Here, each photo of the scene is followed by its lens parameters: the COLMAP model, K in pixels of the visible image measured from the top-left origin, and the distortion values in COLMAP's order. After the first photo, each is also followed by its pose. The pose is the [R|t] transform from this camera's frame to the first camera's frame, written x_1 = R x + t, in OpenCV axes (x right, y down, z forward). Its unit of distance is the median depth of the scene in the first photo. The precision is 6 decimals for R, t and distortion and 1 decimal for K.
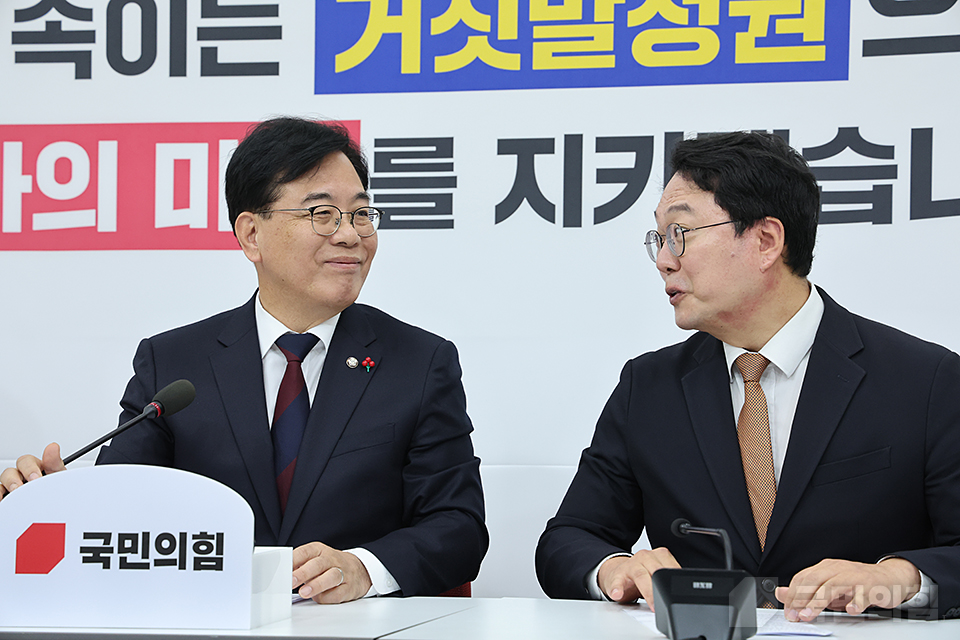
lens RADIAL K [[2315.7, 0, 476.9], [0, 2315.7, 318.5], [0, 0, 1]] dist [0.468383, 0.105004]
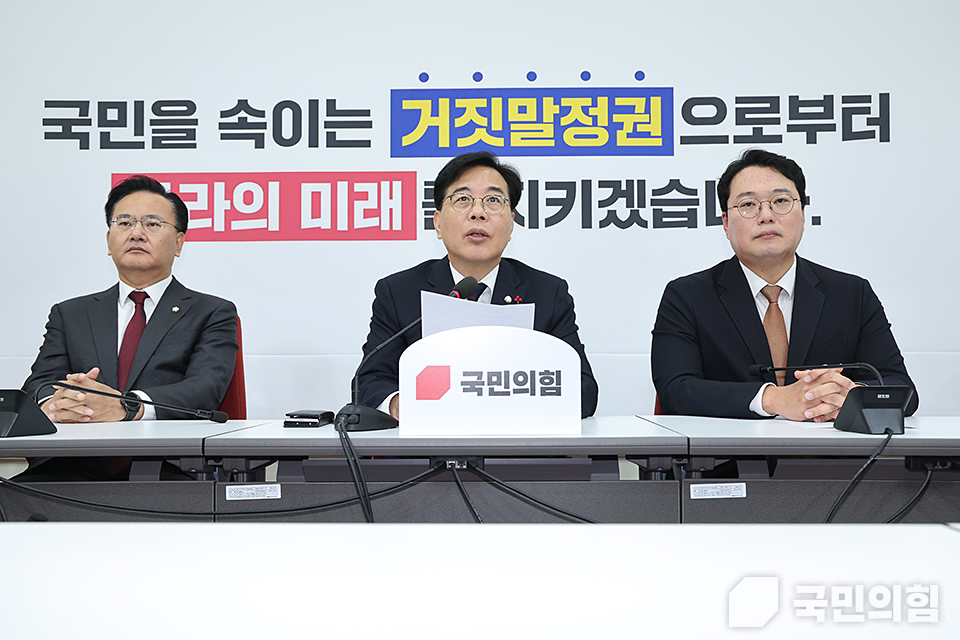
lens RADIAL K [[933.9, 0, 479.8], [0, 933.9, 322.6], [0, 0, 1]] dist [-0.000444, 0.135926]
pose [[0.972562, -0.004985, 0.232589, -0.180332], [0.004803, 0.999988, 0.001349, 0.036535], [-0.232593, -0.000194, 0.972574, 0.263823]]
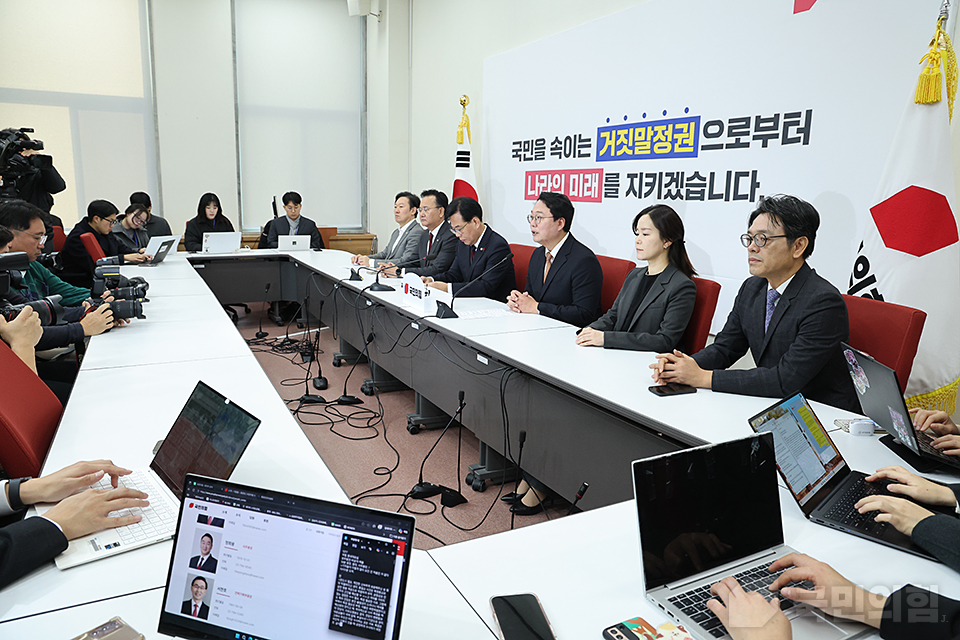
lens RADIAL K [[650.1, 0, 480.0], [0, 650.1, 320.0], [0, 0, 1]] dist [-0.101460, 0.074631]
pose [[0.669565, 0.142803, -0.728896, 0.634774], [0.022117, 0.977075, 0.211743, -0.072433], [0.742424, -0.157897, 0.651057, 0.127072]]
